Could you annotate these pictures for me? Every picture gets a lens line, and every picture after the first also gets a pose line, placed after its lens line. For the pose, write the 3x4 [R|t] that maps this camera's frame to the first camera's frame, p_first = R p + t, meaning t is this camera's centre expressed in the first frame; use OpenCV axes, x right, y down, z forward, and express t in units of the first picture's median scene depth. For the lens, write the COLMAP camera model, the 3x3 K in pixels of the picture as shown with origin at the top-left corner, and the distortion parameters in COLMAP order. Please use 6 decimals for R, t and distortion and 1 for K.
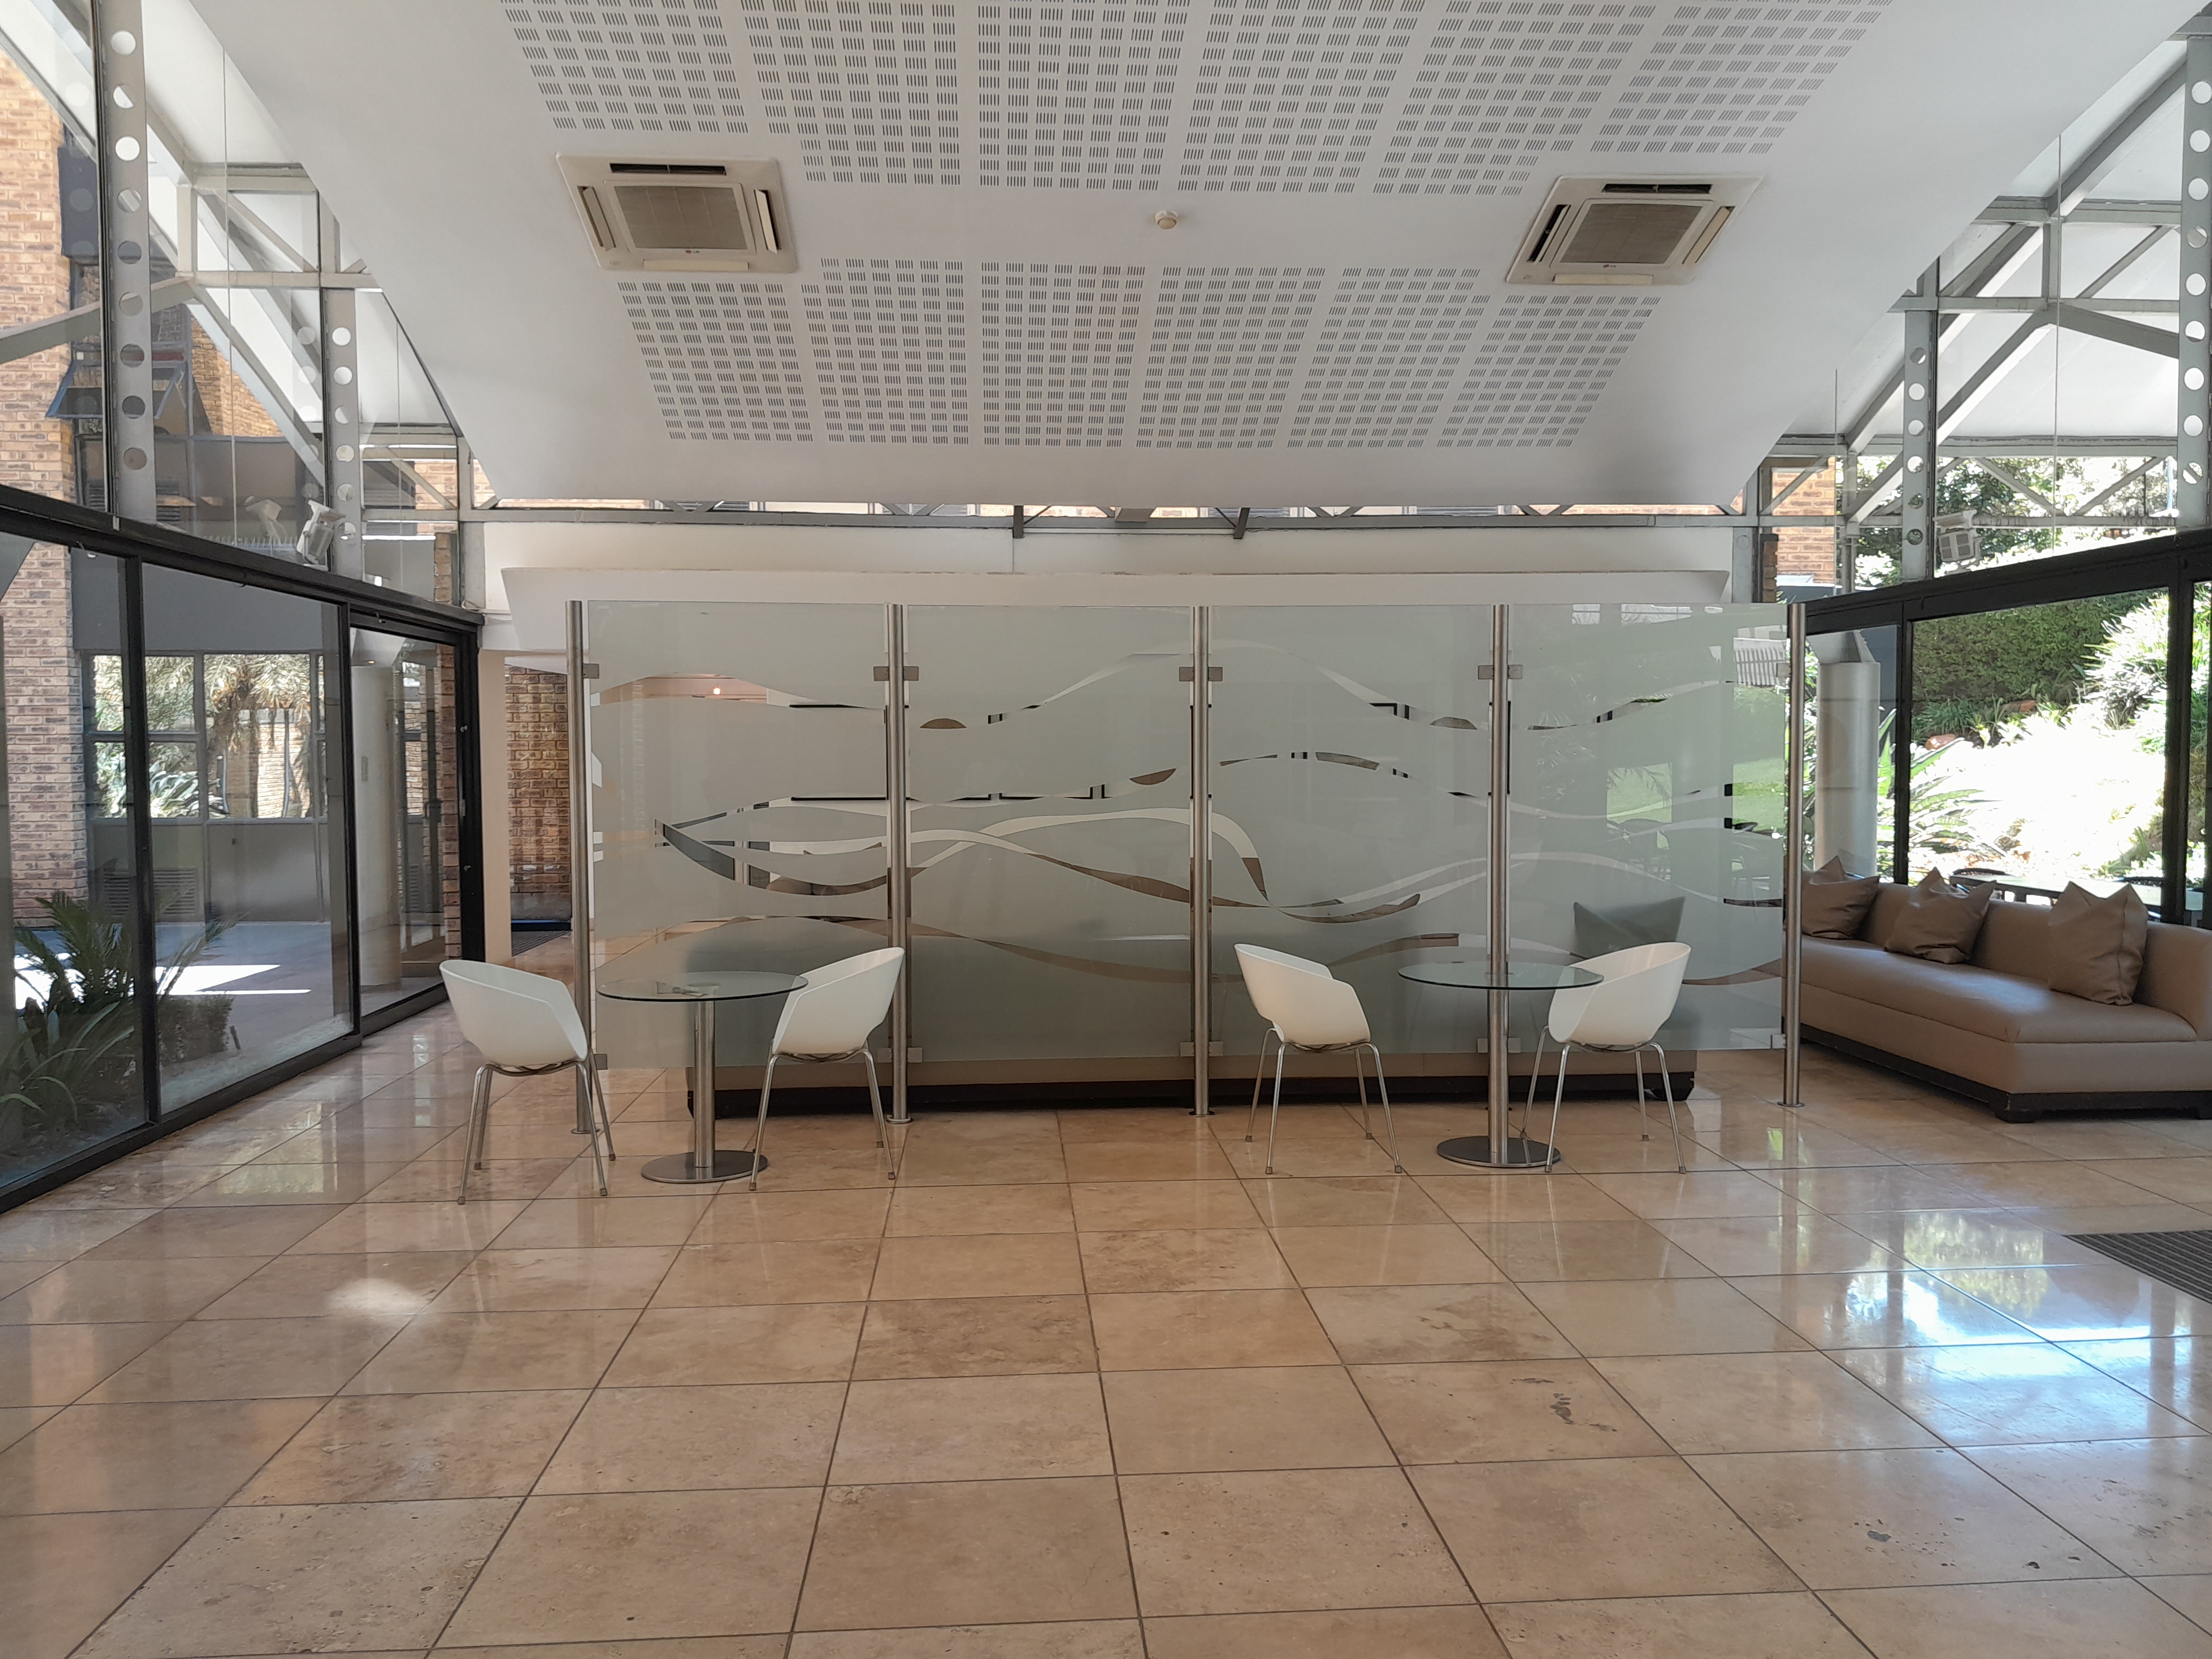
lens RADIAL K [[1738.8, 0, 1110.7], [0, 1738.8, 838.8], [0, 0, 1]] dist [0.045666, -0.076306]
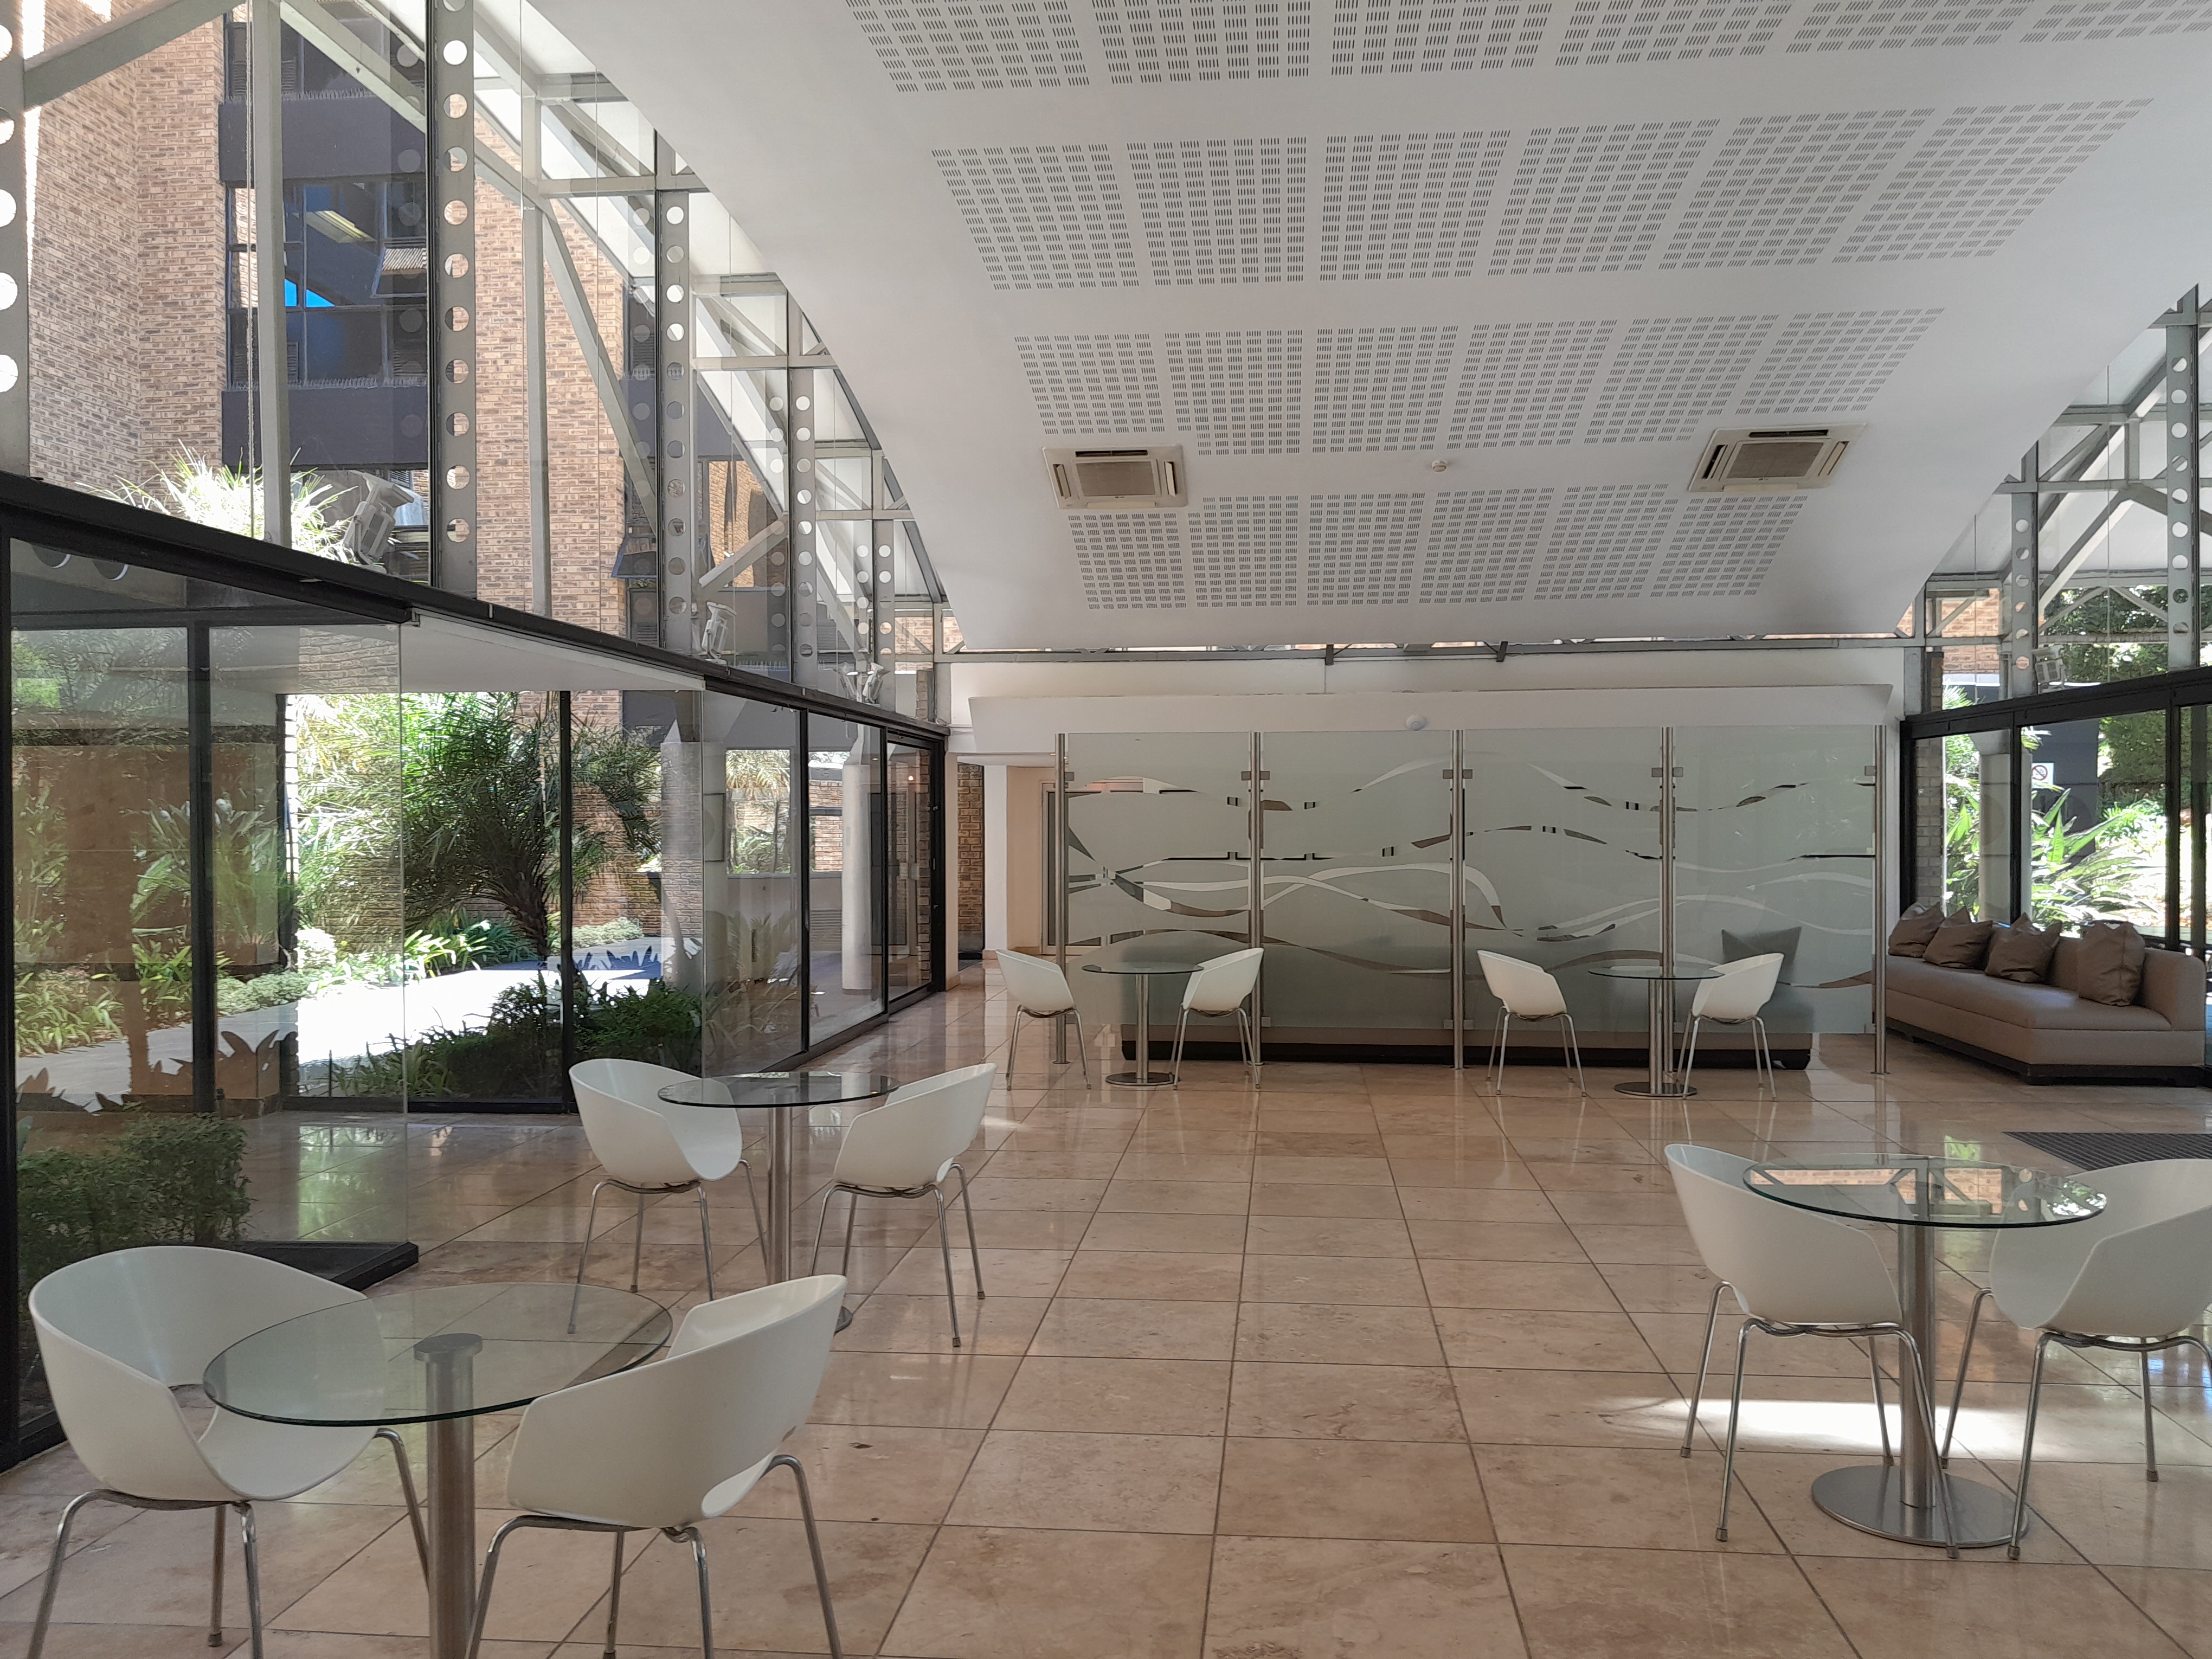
lens RADIAL K [[1738.8, 0, 1084.5], [0, 1738.8, 853.4], [0, 0, 1]] dist [0.045666, -0.076306]
pose [[0.983528, 0.004805, -0.180689, 0.005681], [-0.010315, 0.999510, -0.029566, 0.019111], [0.180459, 0.030943, 0.983096, -0.478687]]
